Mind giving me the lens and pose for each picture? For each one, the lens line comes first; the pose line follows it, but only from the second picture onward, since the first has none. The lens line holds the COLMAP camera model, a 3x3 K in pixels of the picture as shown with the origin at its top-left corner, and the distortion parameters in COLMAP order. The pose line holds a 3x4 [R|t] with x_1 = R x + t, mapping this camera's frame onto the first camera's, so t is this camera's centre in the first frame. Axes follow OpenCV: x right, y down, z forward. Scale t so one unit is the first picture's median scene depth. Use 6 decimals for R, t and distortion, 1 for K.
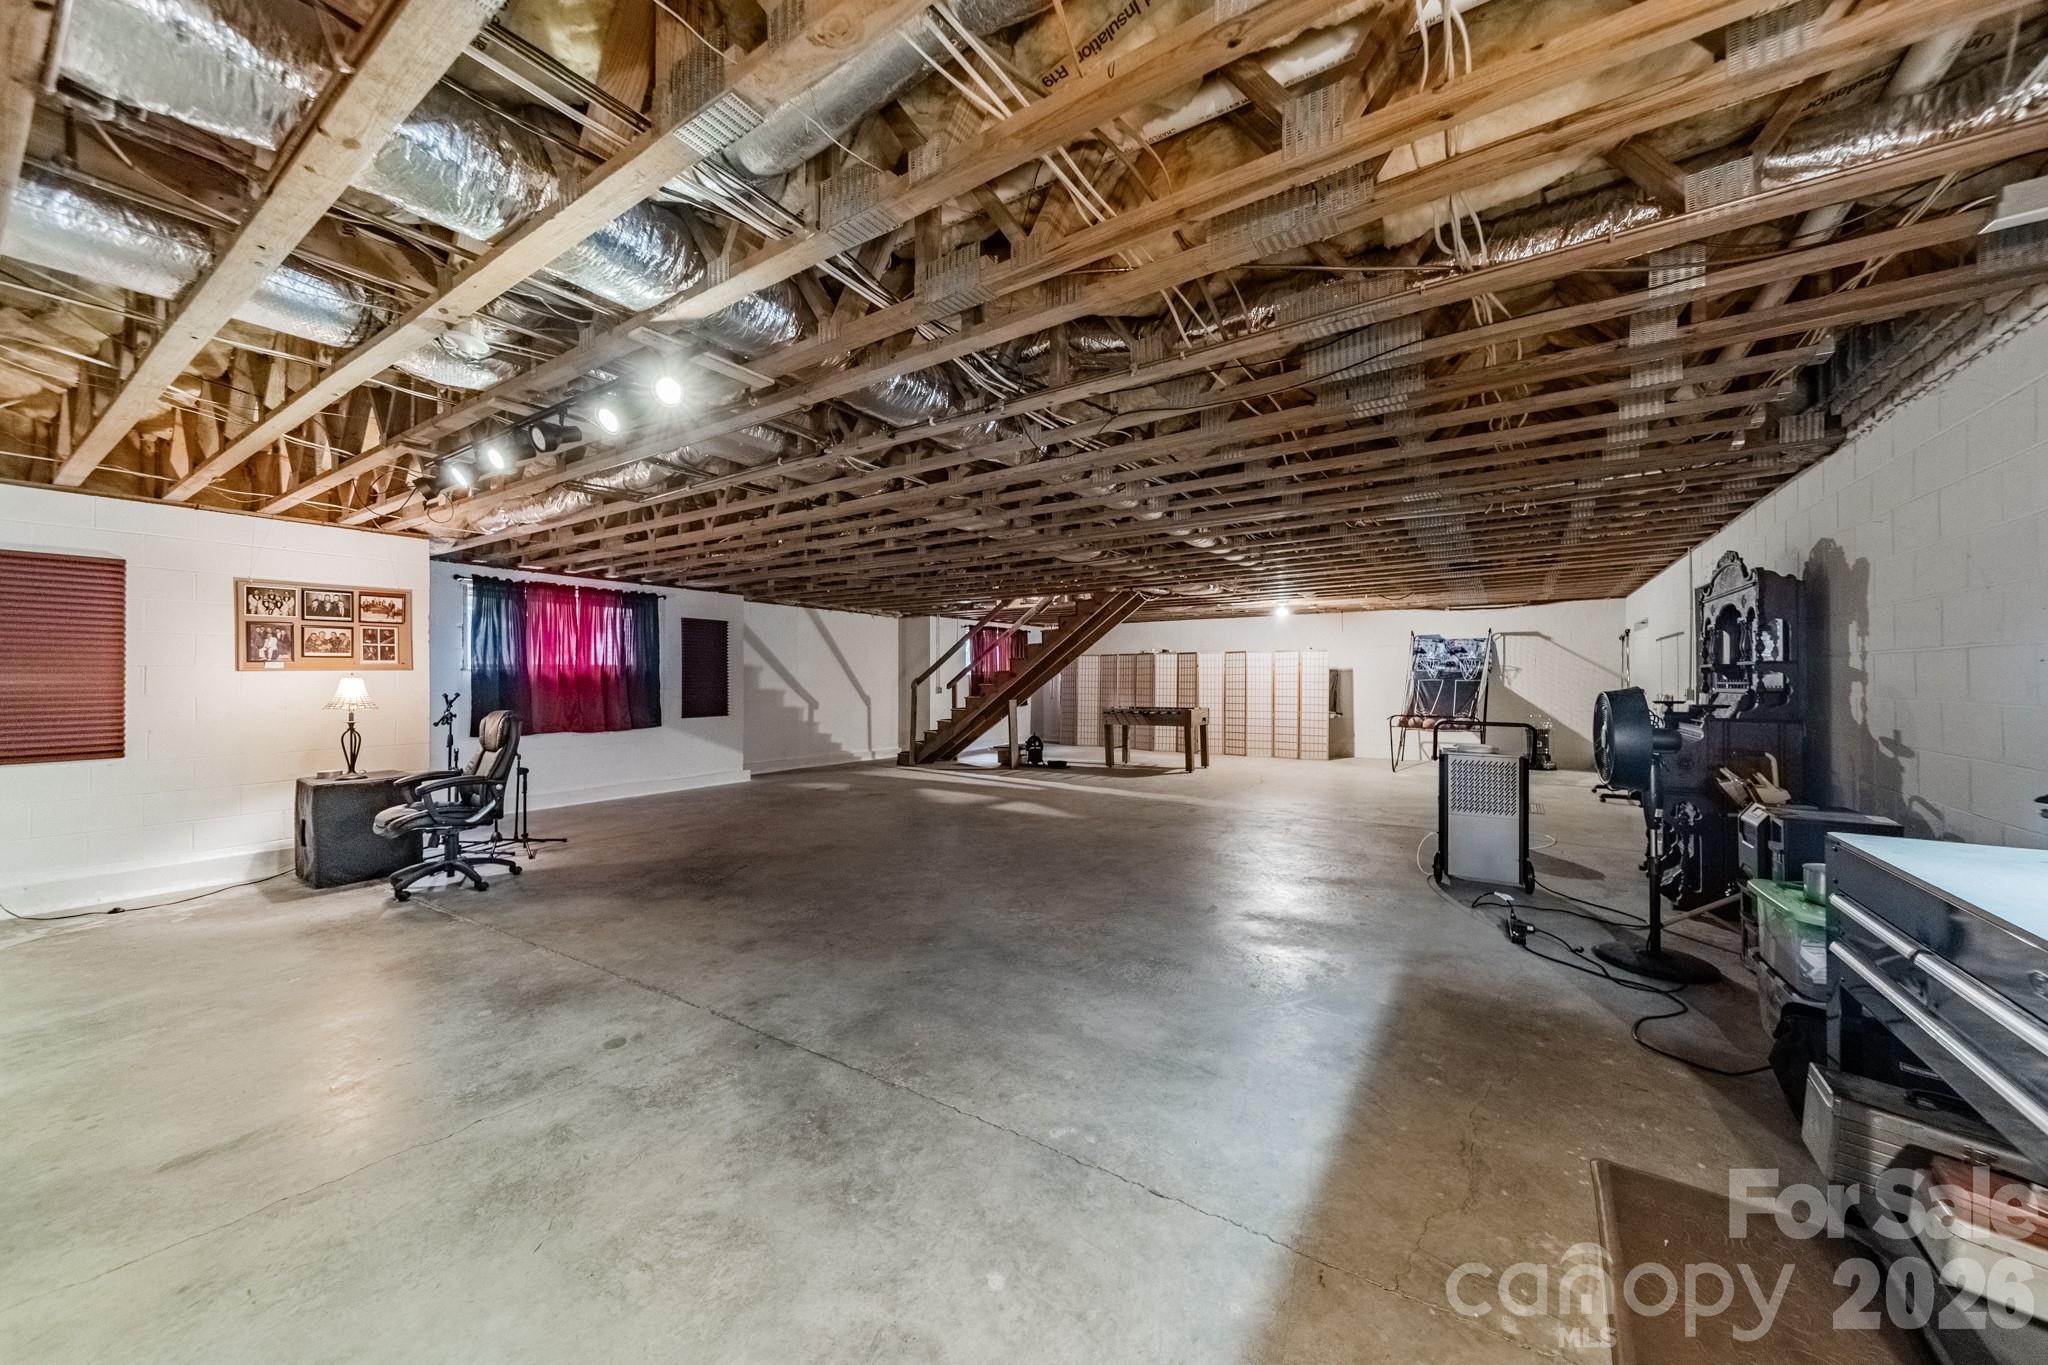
lens RADIAL K [[724.9, 0, 1031.4], [0, 724.9, 677.9], [0, 0, 1]] dist [0.008485, -0.000014]
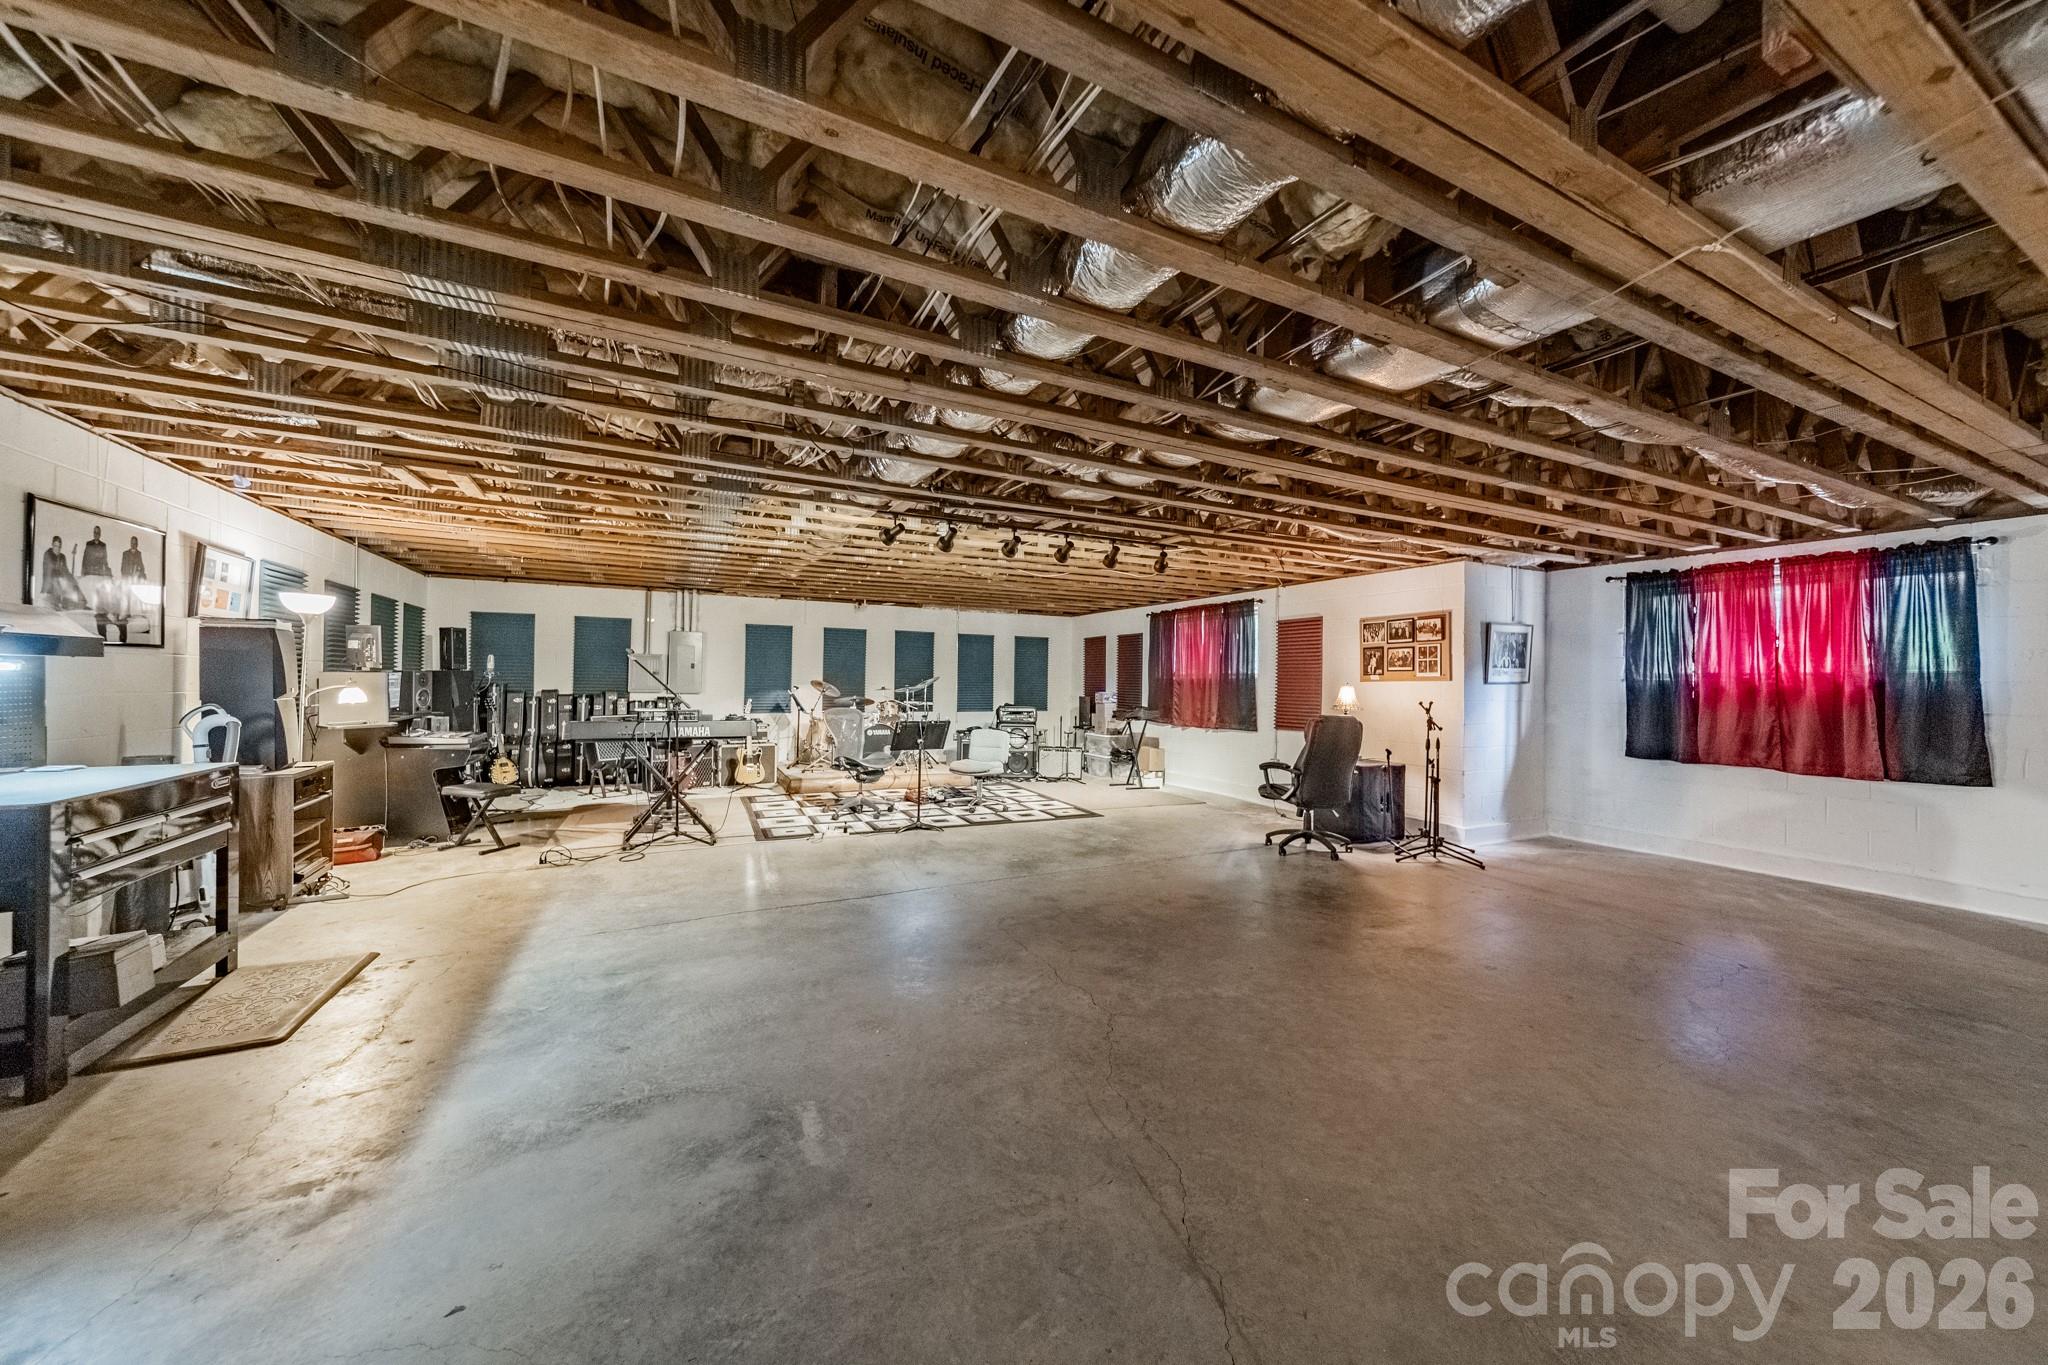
lens RADIAL K [[724.9, 0, 1031.4], [0, 724.9, 677.9], [0, 0, 1]] dist [0.008485, -0.000014]
pose [[-0.492350, -0.010136, -0.870338, 0.612394], [-0.011239, 0.999923, -0.005287, -0.002467], [0.870325, 0.007178, -0.492426, 1.375643]]
